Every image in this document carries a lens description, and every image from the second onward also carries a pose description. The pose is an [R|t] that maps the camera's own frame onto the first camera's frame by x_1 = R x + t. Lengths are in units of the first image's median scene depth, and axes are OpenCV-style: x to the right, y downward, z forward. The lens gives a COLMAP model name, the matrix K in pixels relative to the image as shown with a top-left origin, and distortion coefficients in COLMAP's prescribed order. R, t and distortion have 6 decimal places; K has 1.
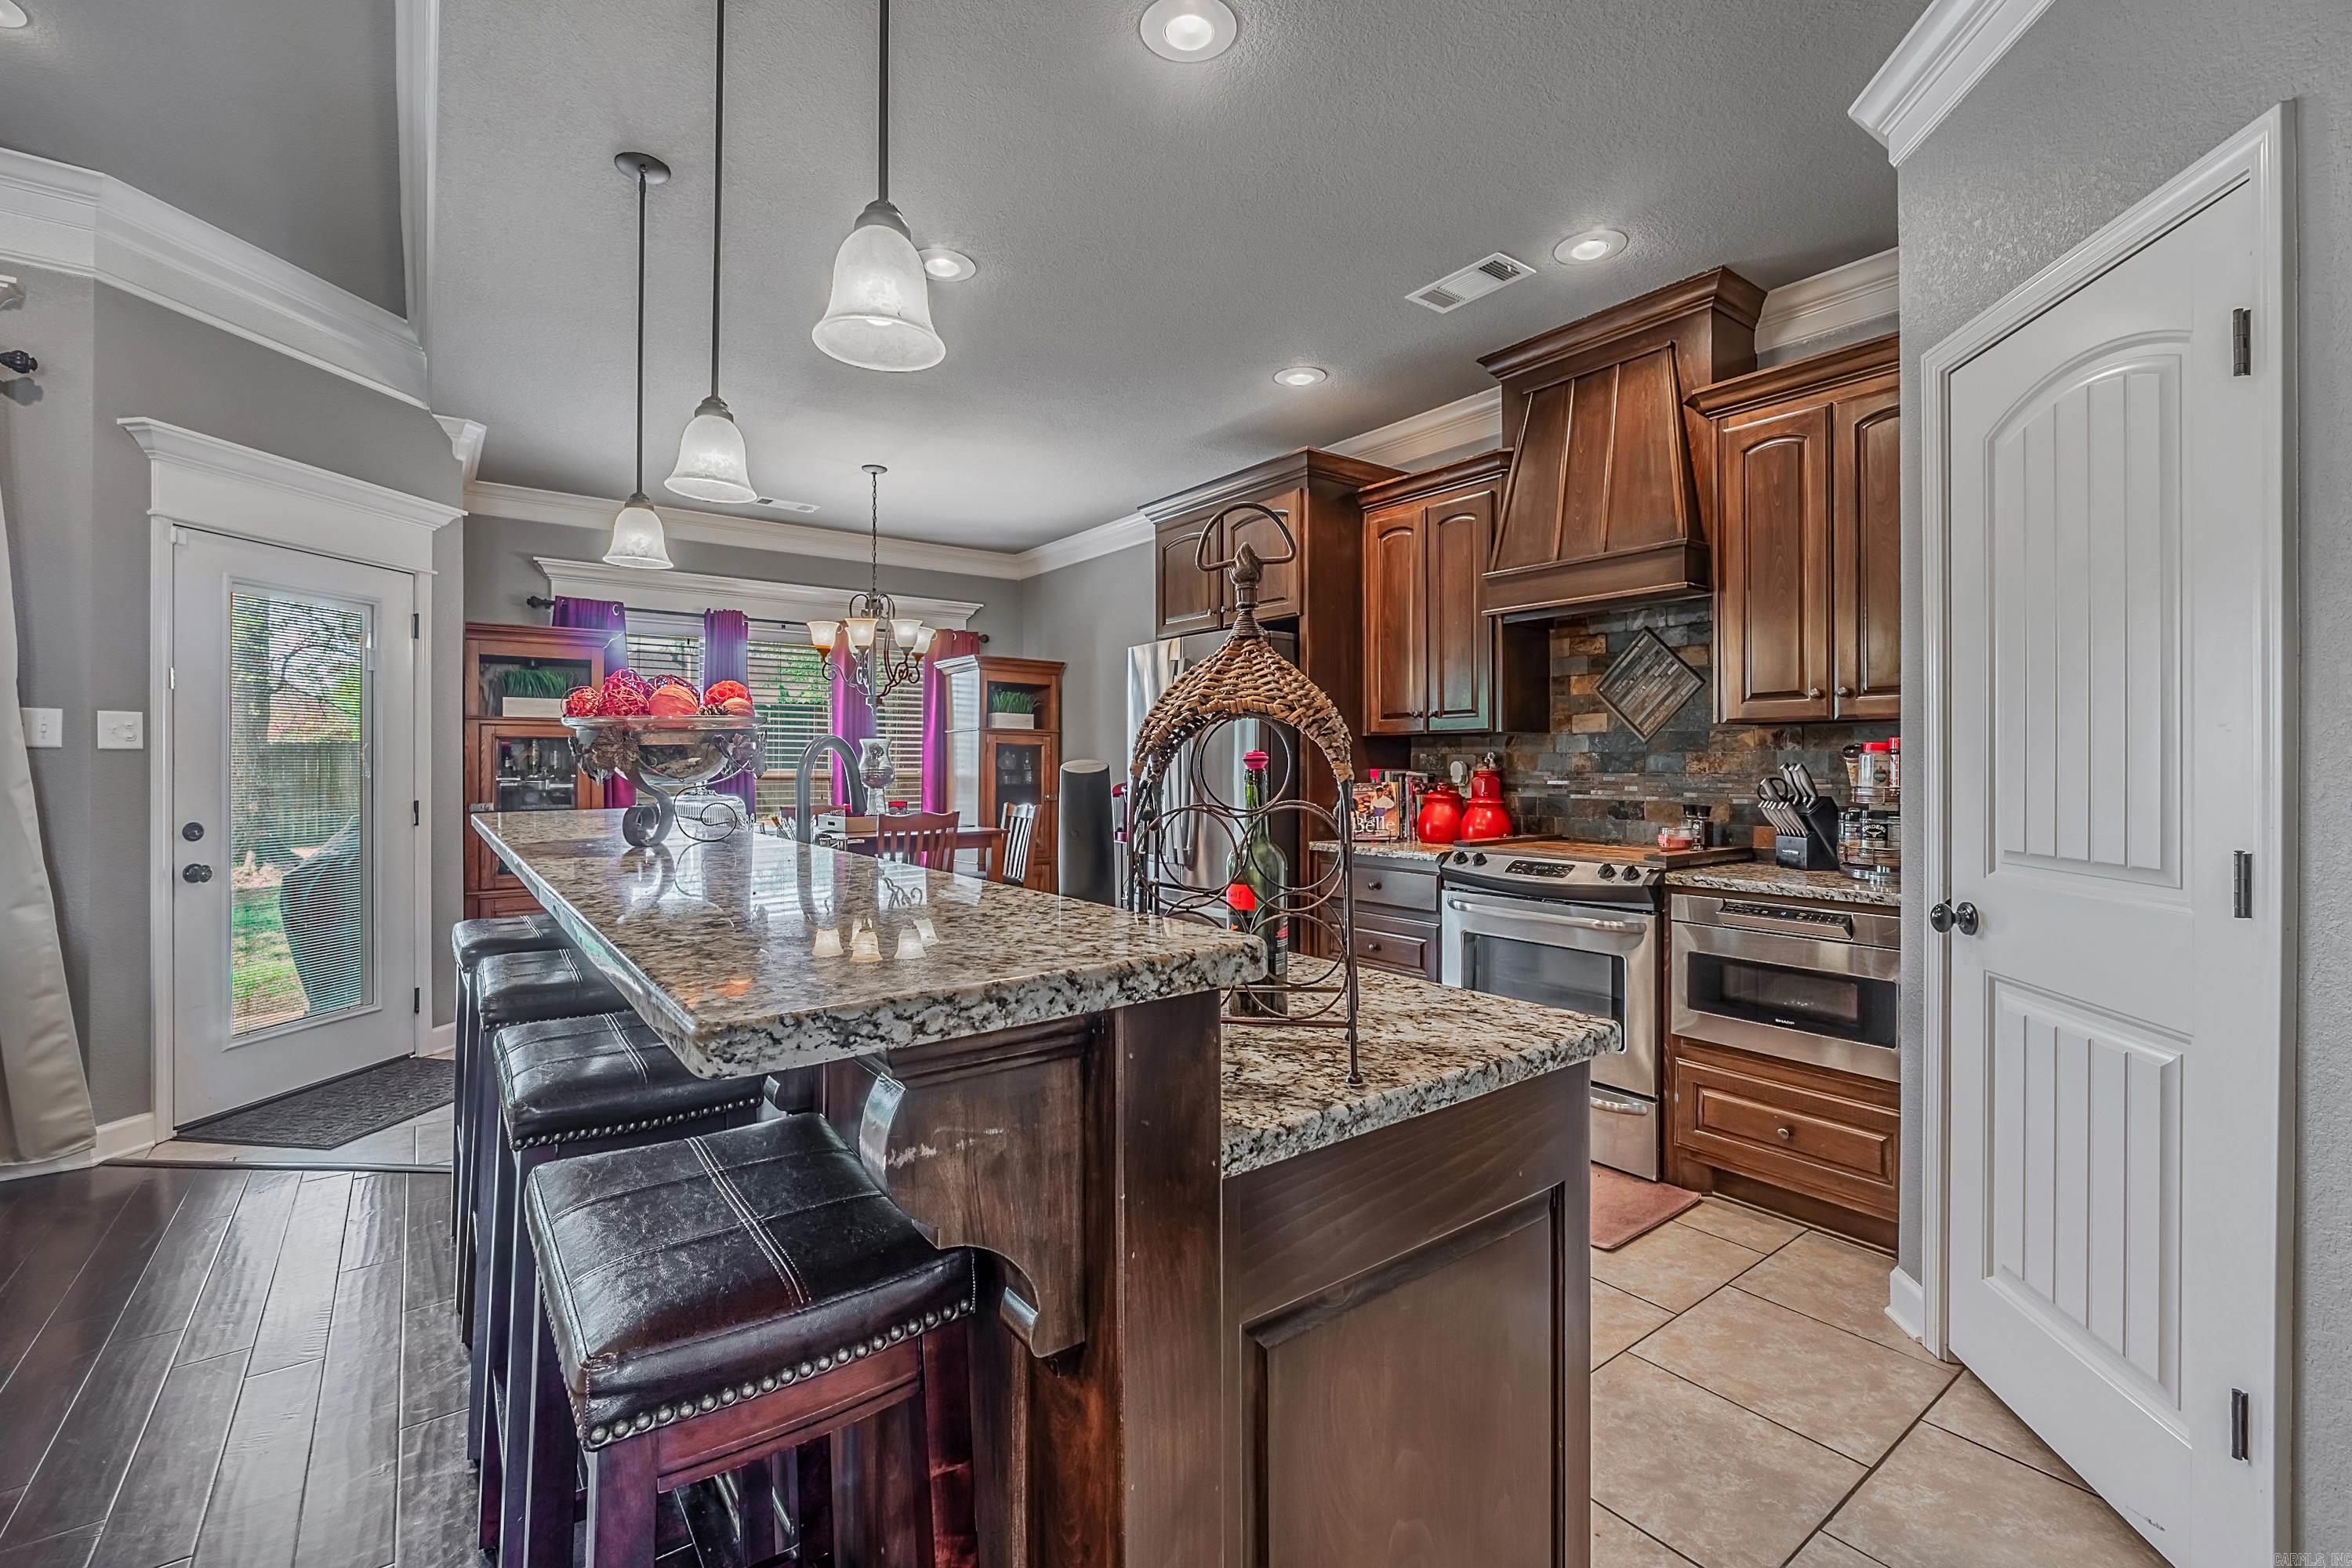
lens RADIAL K [[1000.0, 0, 1182.4], [0, 1000.0, 766.5], [0, 0, 1]] dist [-0.003757, -0.002072]
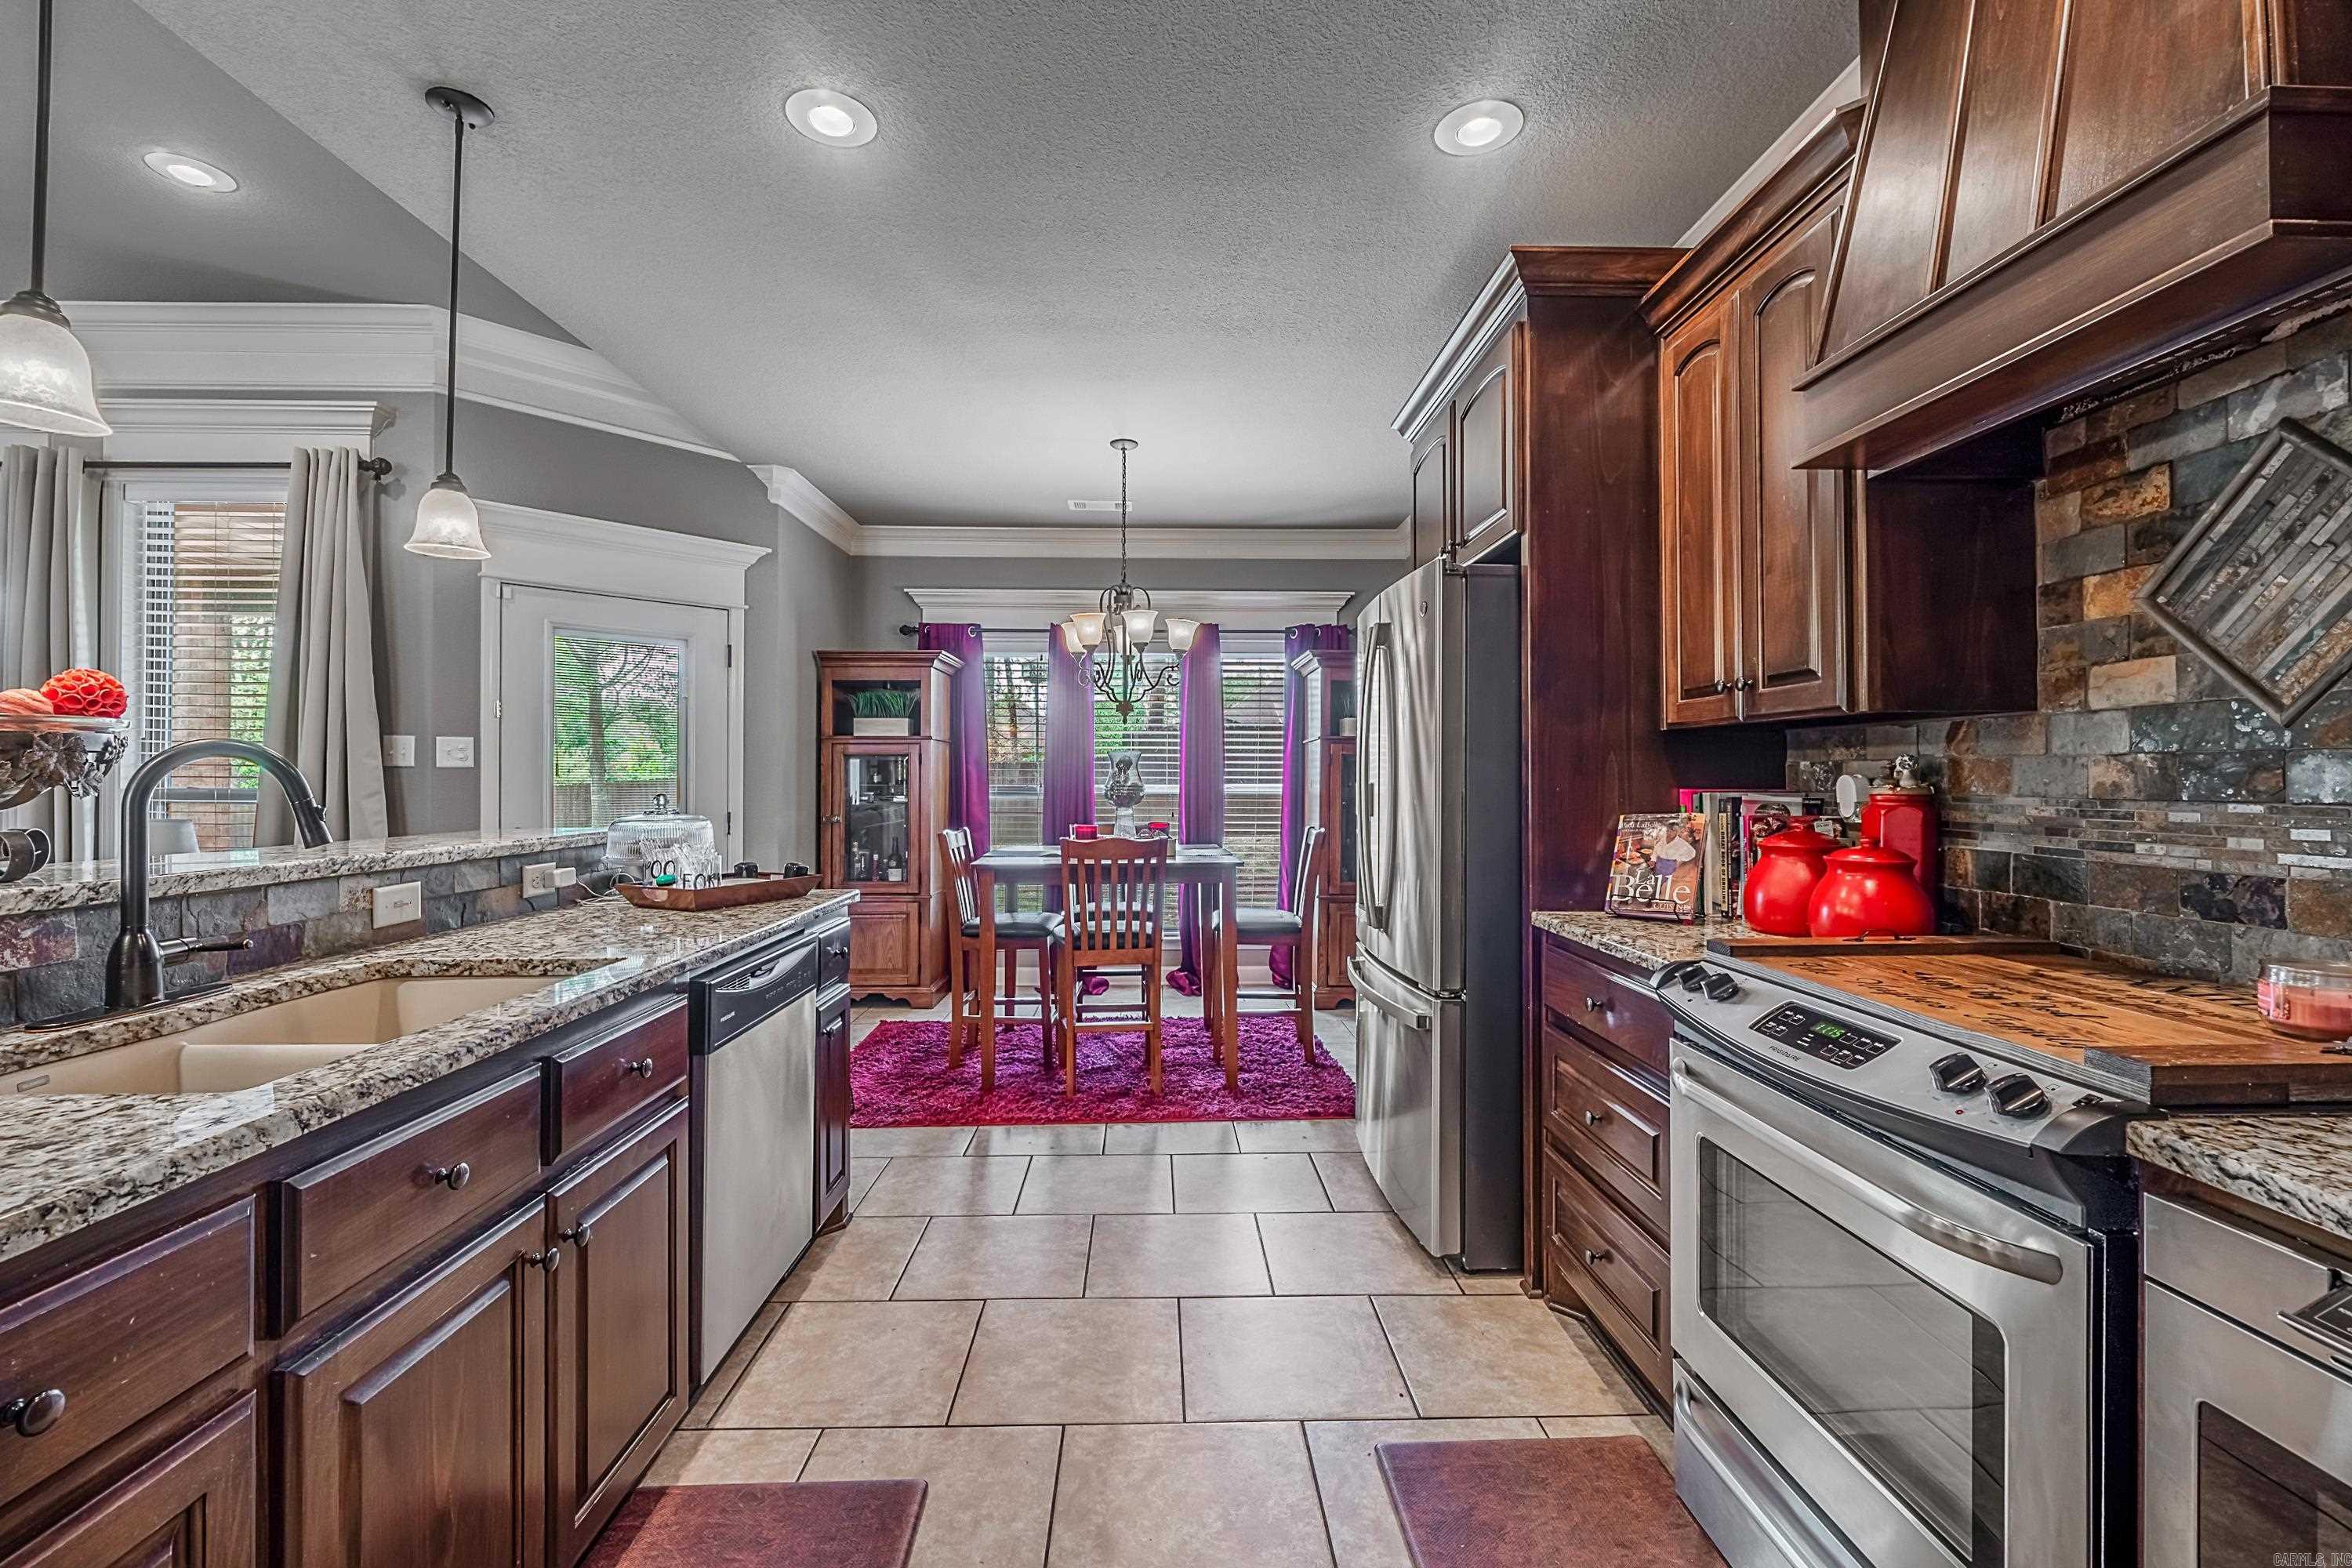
lens RADIAL K [[1000.0, 0, 1180.9], [0, 1000.0, 769.0], [0, 0, 1]] dist [-0.003757, -0.002072]
pose [[0.814747, -0.006152, -0.579784, 0.327423], [-0.001023, 0.999927, -0.012048, -0.001930], [0.579815, 0.010409, 0.814681, 0.433528]]
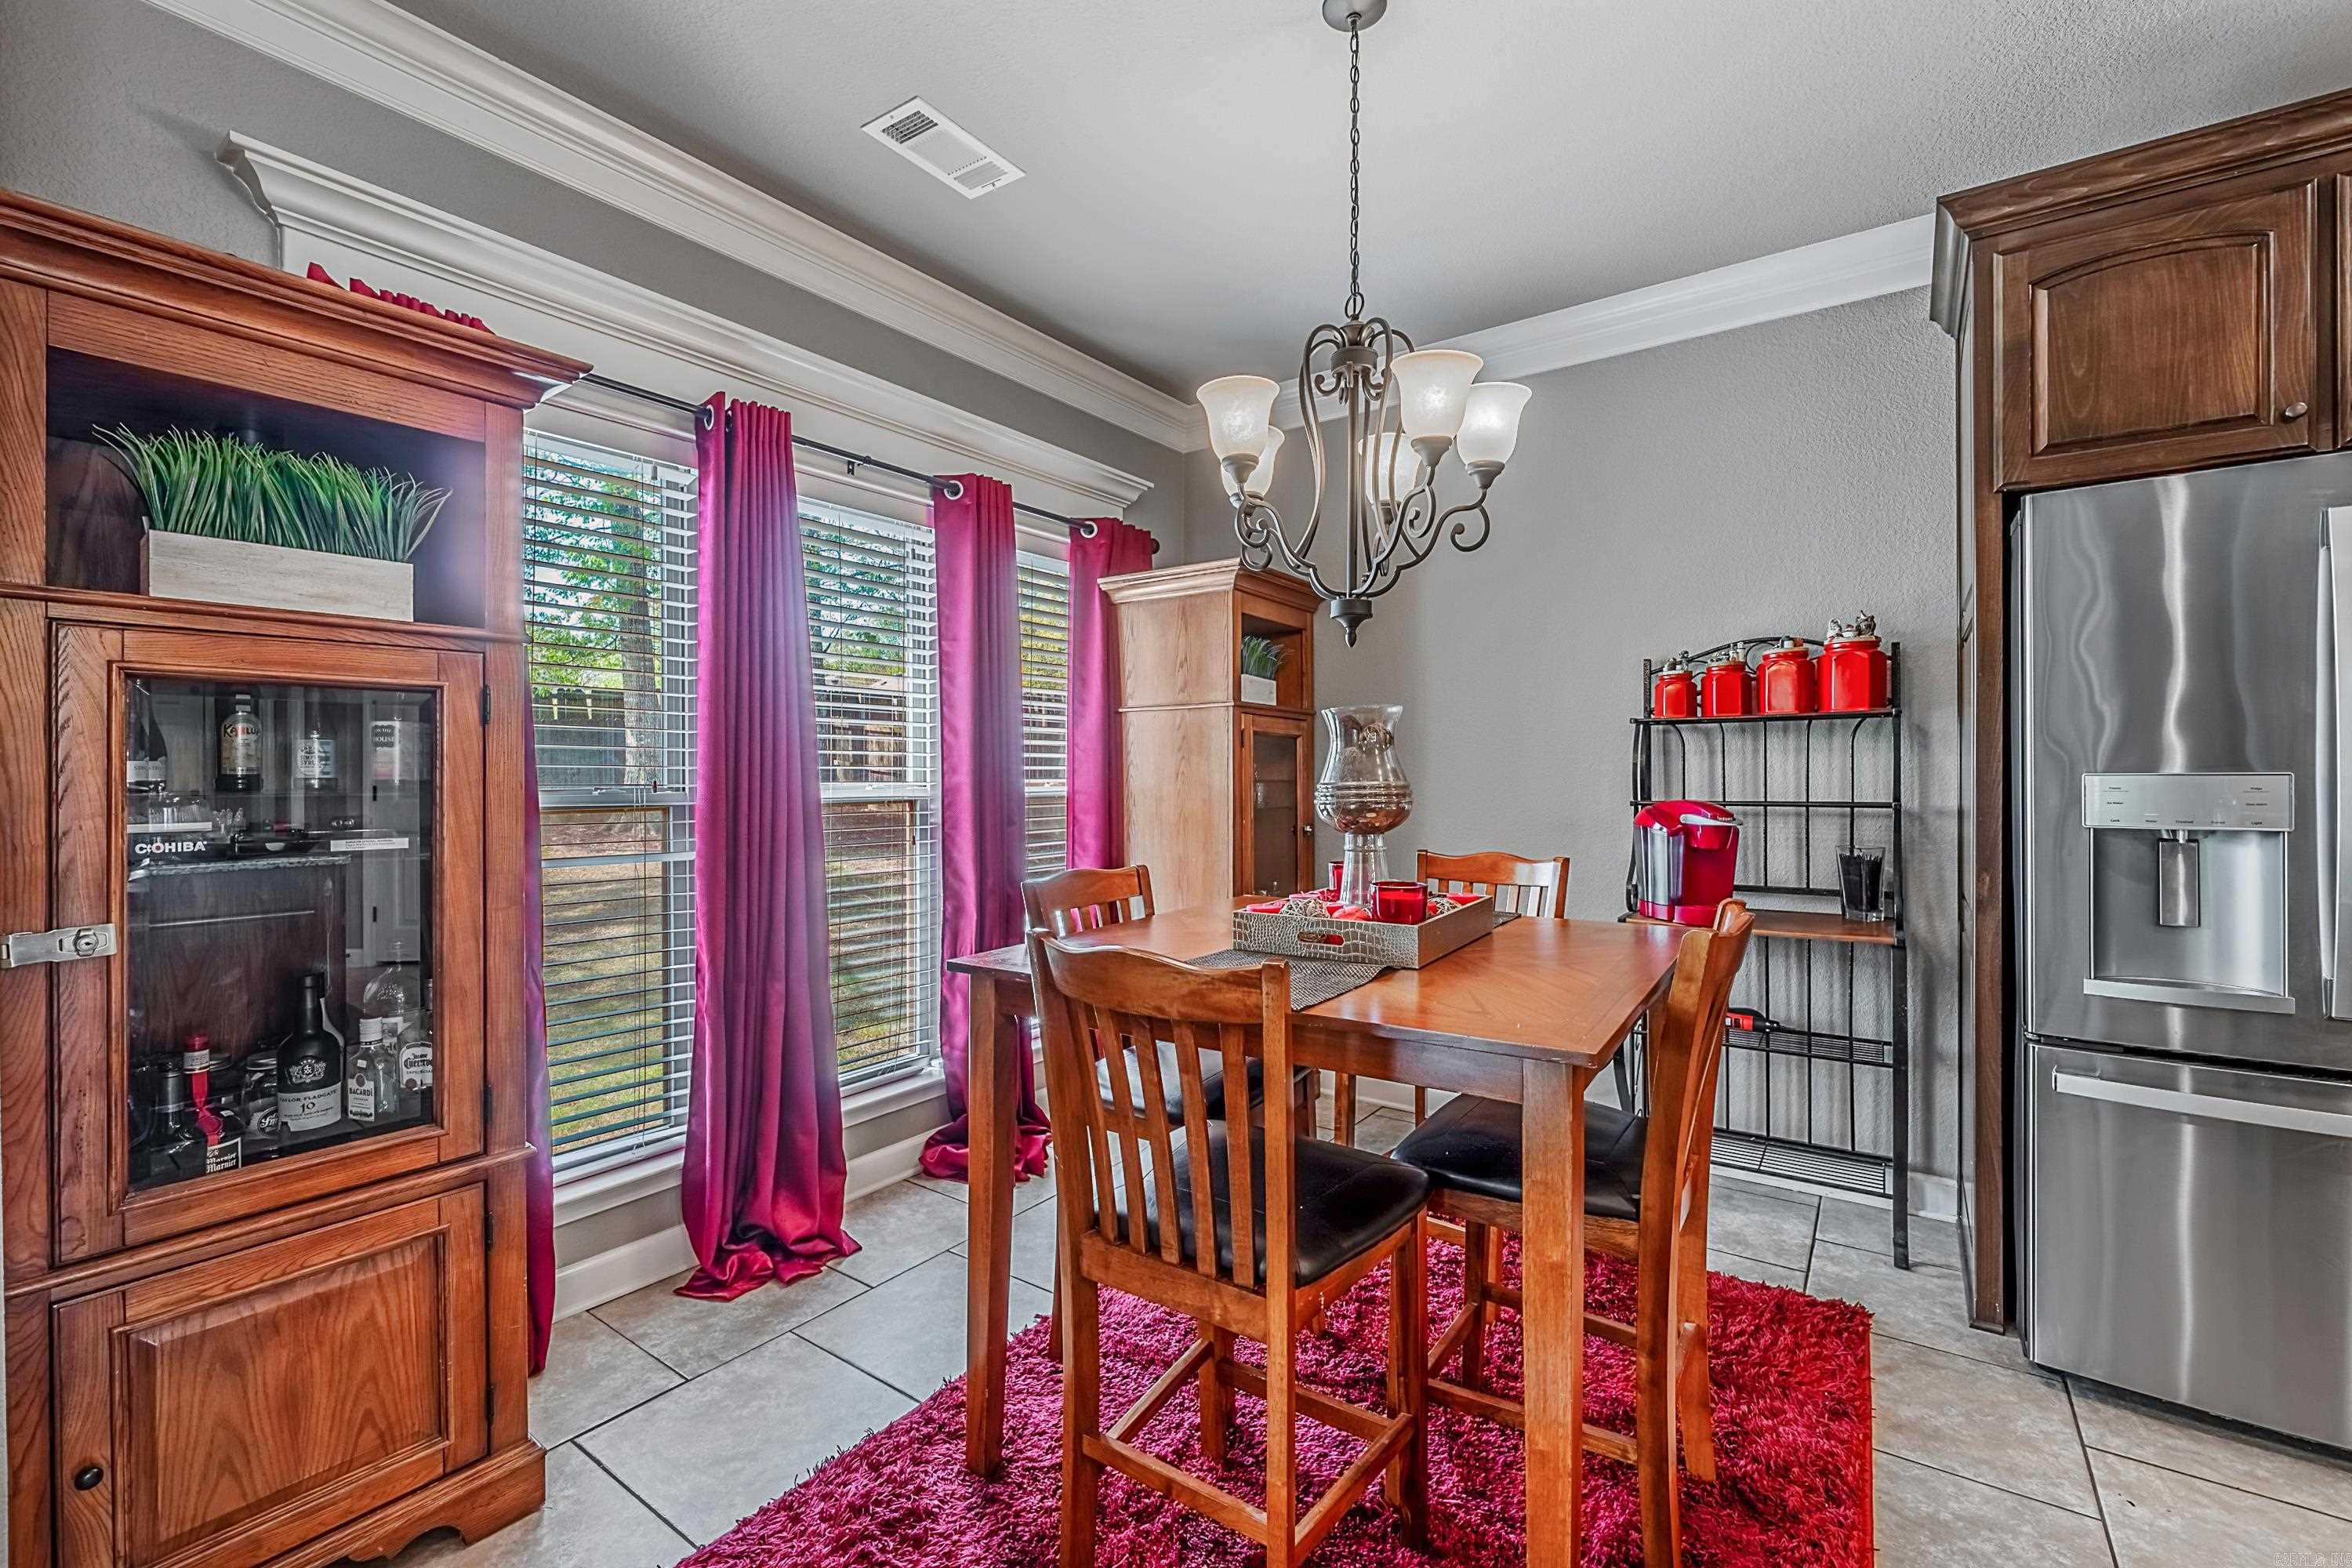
lens RADIAL K [[1000.0, 0, 1176.4], [0, 1000.0, 766.1], [0, 0, 1]] dist [-0.003757, -0.002072]
pose [[0.956113, -0.002072, 0.292991, -0.660037], [0.003575, 0.999983, -0.004594, -0.004157], [-0.292977, 0.005440, 0.956104, 0.881999]]
